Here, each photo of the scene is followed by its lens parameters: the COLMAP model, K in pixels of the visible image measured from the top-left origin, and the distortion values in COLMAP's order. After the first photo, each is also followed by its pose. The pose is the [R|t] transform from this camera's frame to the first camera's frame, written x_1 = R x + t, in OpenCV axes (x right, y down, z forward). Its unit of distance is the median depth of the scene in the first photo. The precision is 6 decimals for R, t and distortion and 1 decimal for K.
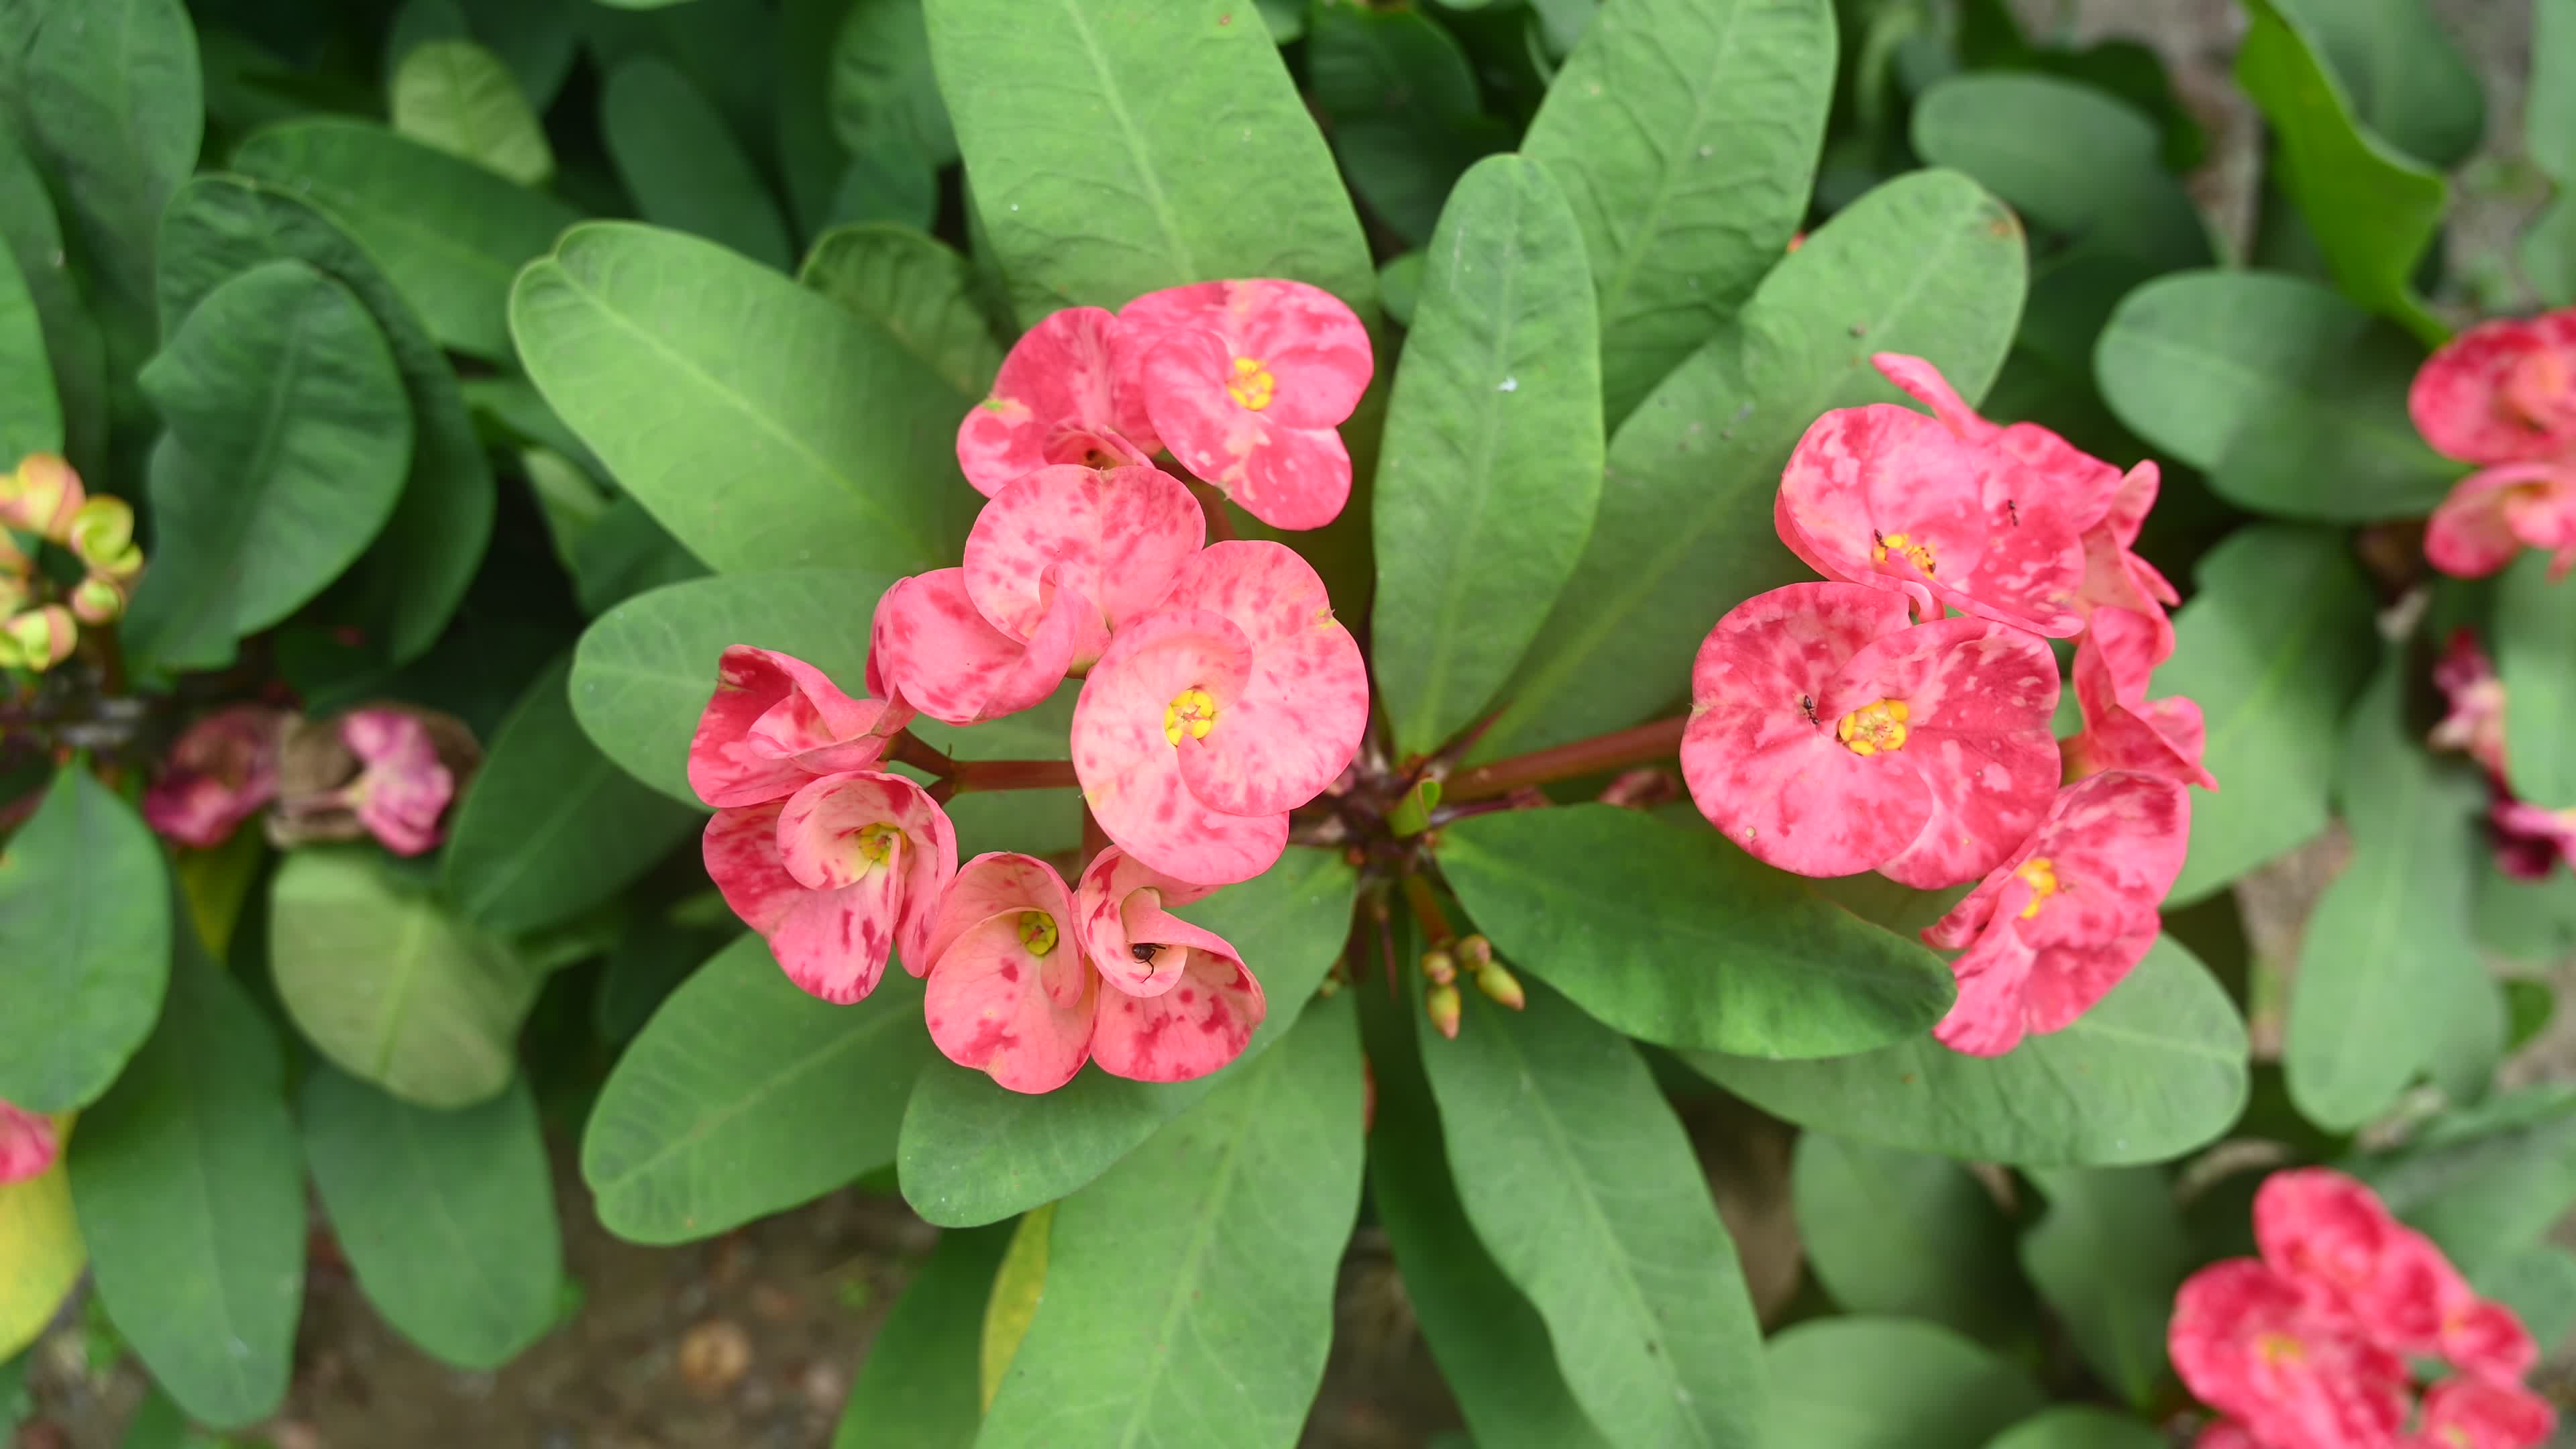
lens RADIAL K [[1764.9, 0, 1285.3], [0, 1764.9, 731.9], [0, 0, 1]] dist [-0.006985, -0.000476]
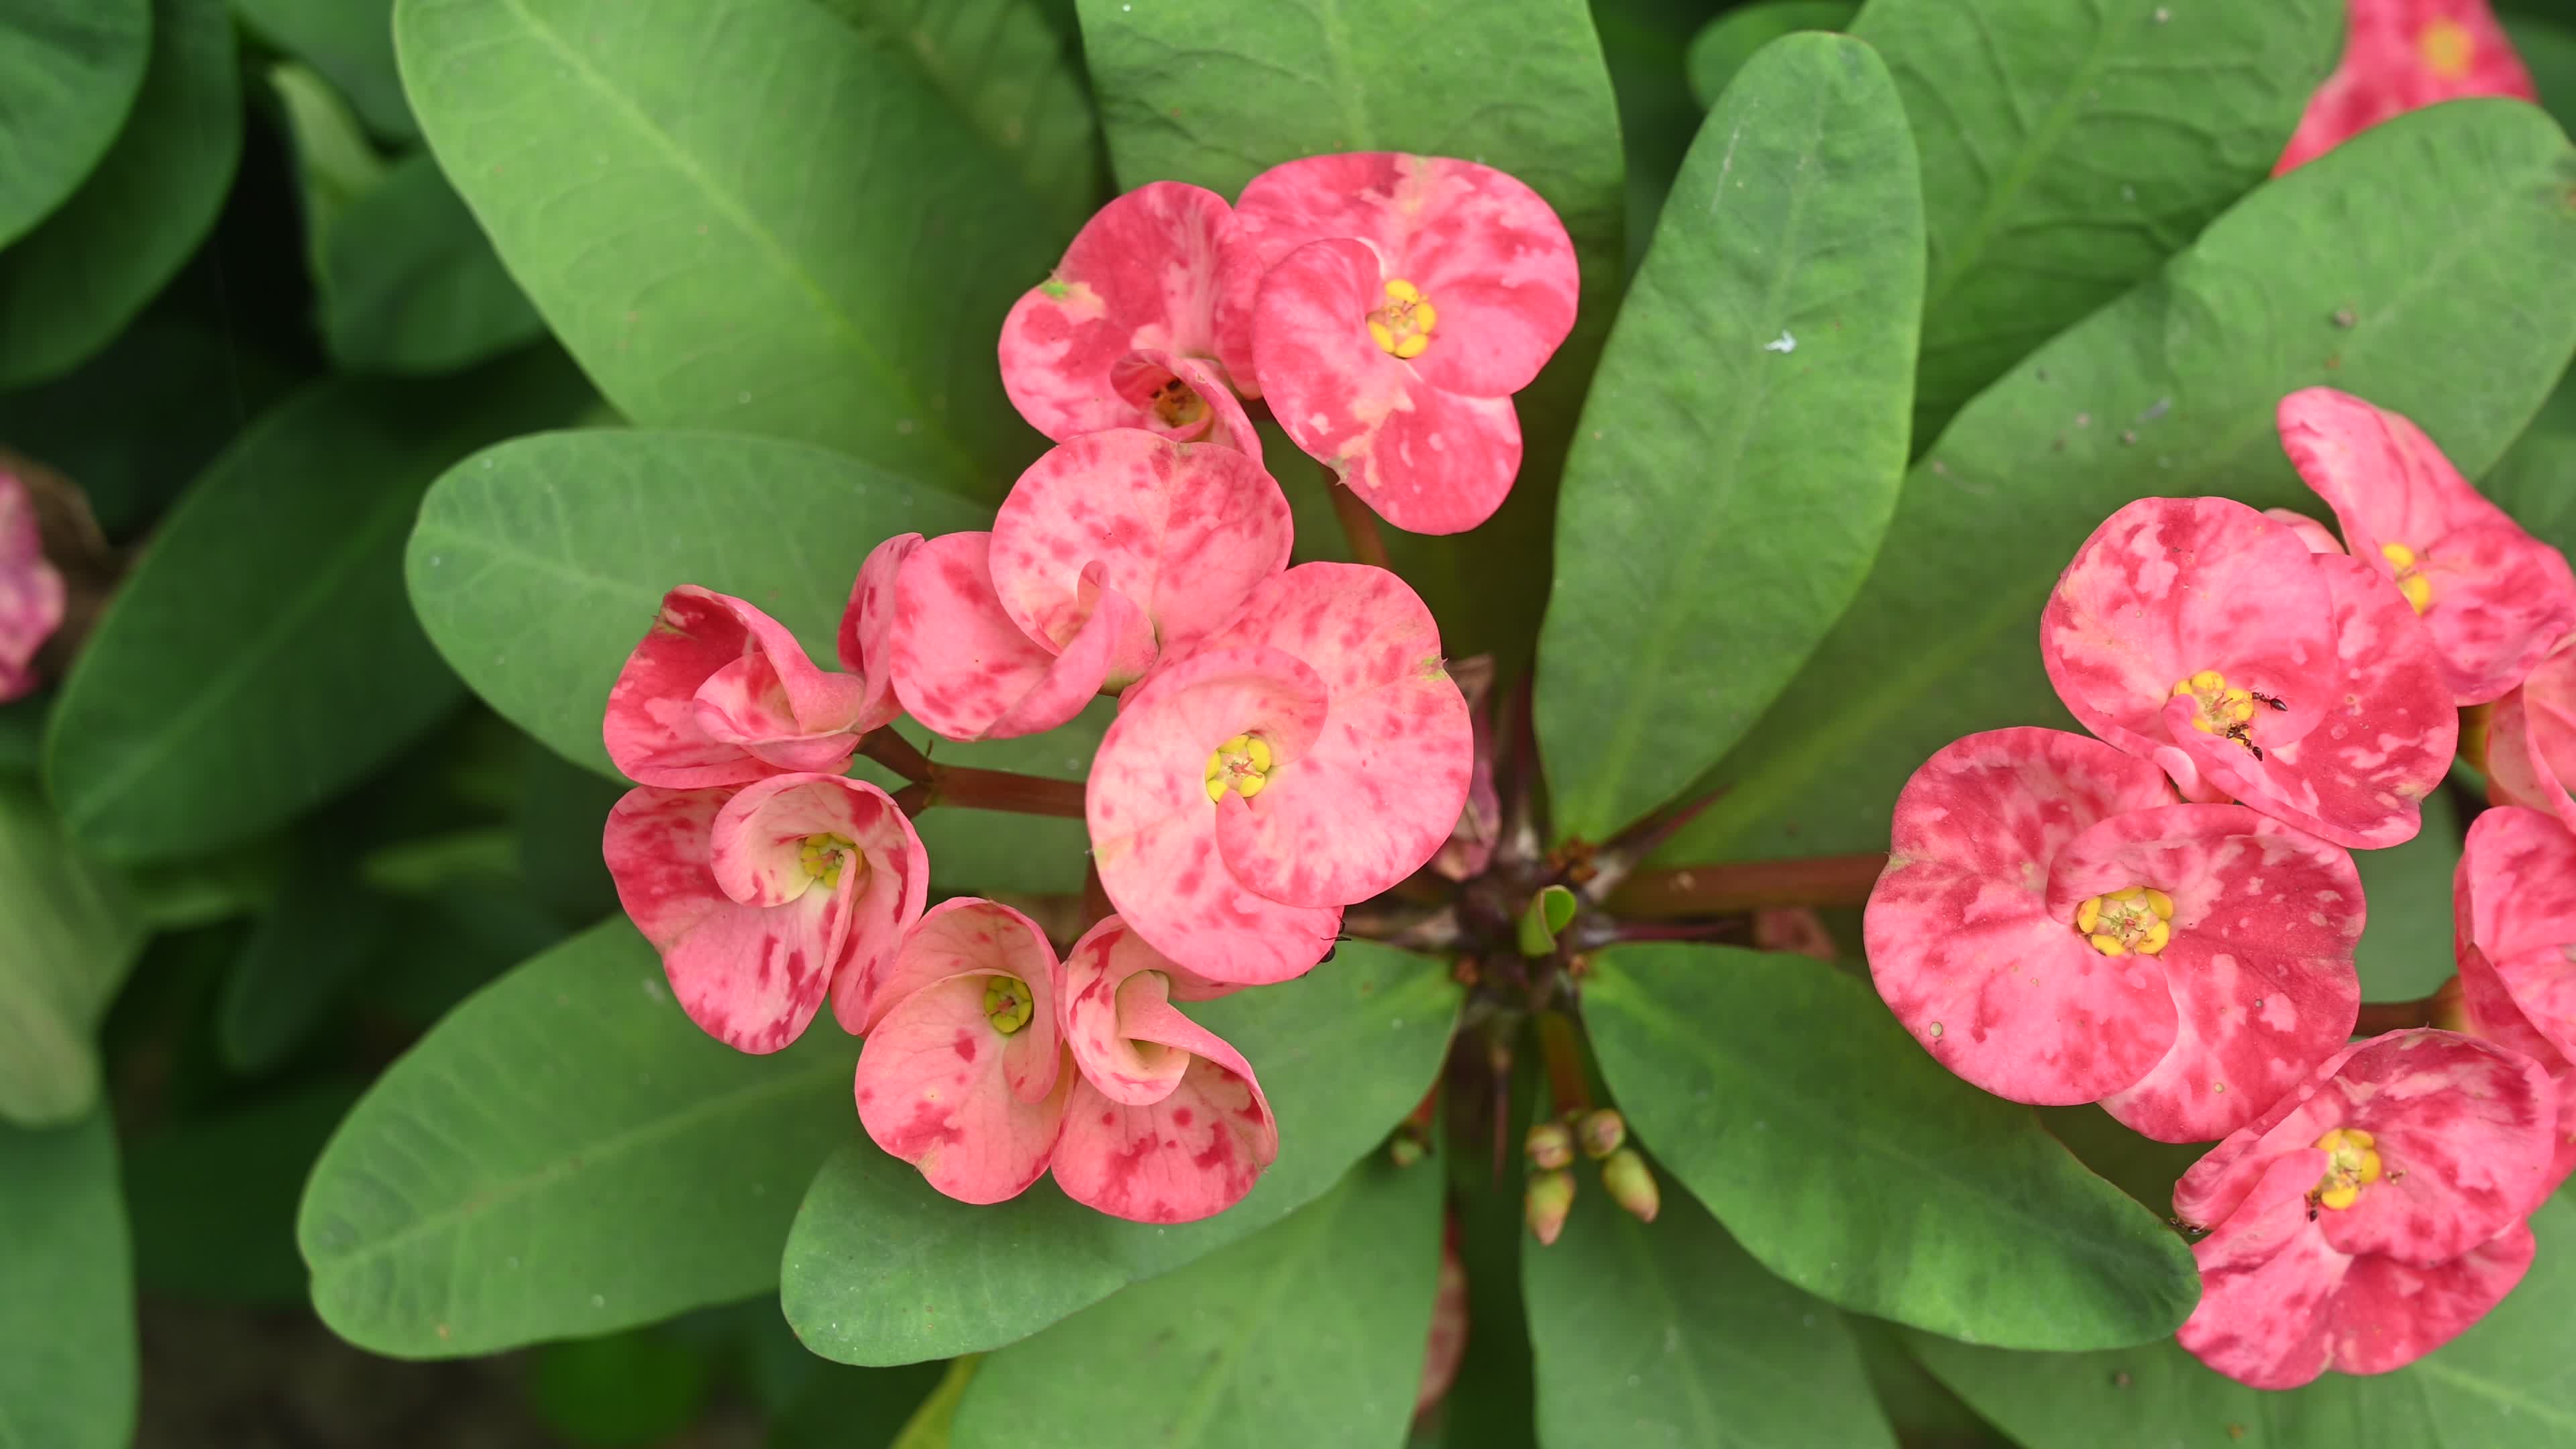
lens RADIAL K [[5281.5, 0, 1288.0], [0, 5281.5, 724.5], [0, 0, 1]] dist [0.005275, -0.434406]
pose [[0.983801, 0.161420, -0.077962, 0.144458], [-0.157851, 0.986196, 0.050004, -0.145501], [0.084958, -0.036887, 0.995702, -1.317679]]
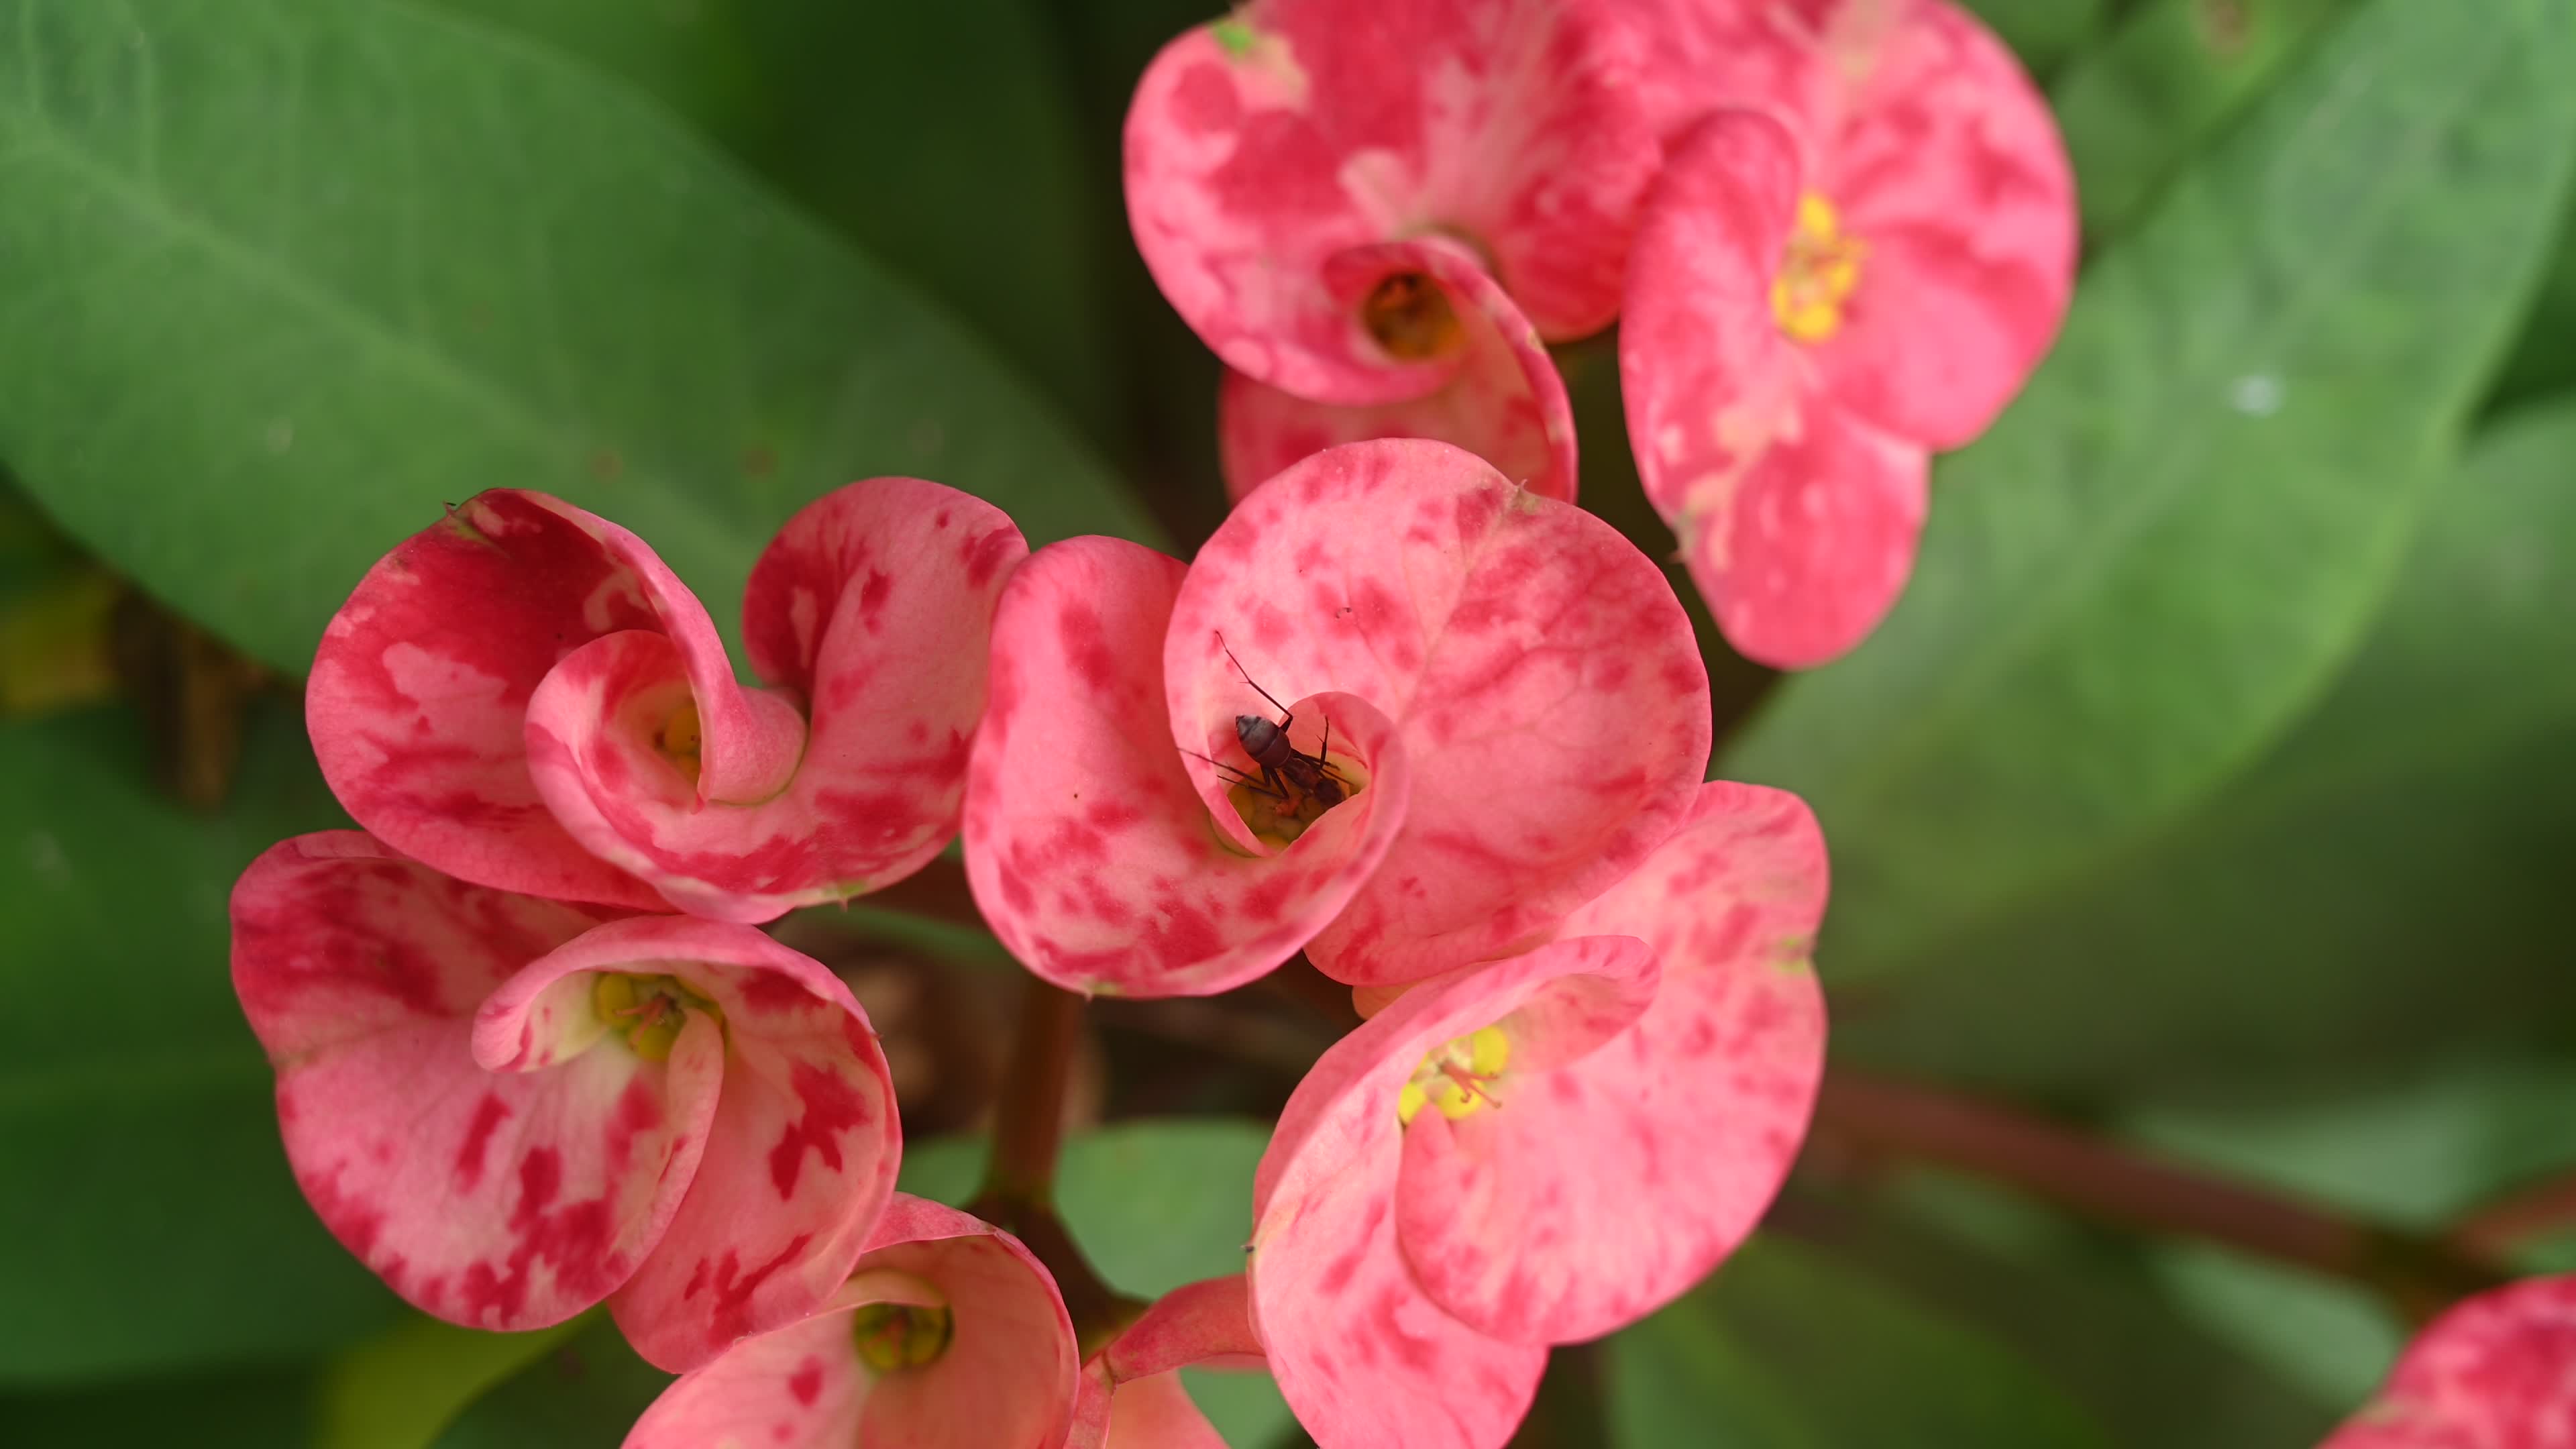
lens RADIAL K [[5281.5, 0, 1288.0], [0, 5281.5, 724.5], [0, 0, 1]] dist [0.005275, -0.434406]
pose [[0.881609, 0.387216, 0.269869, -0.468255], [-0.437108, 0.885538, 0.157349, -0.268001], [-0.178051, -0.256682, 0.949954, -0.225697]]
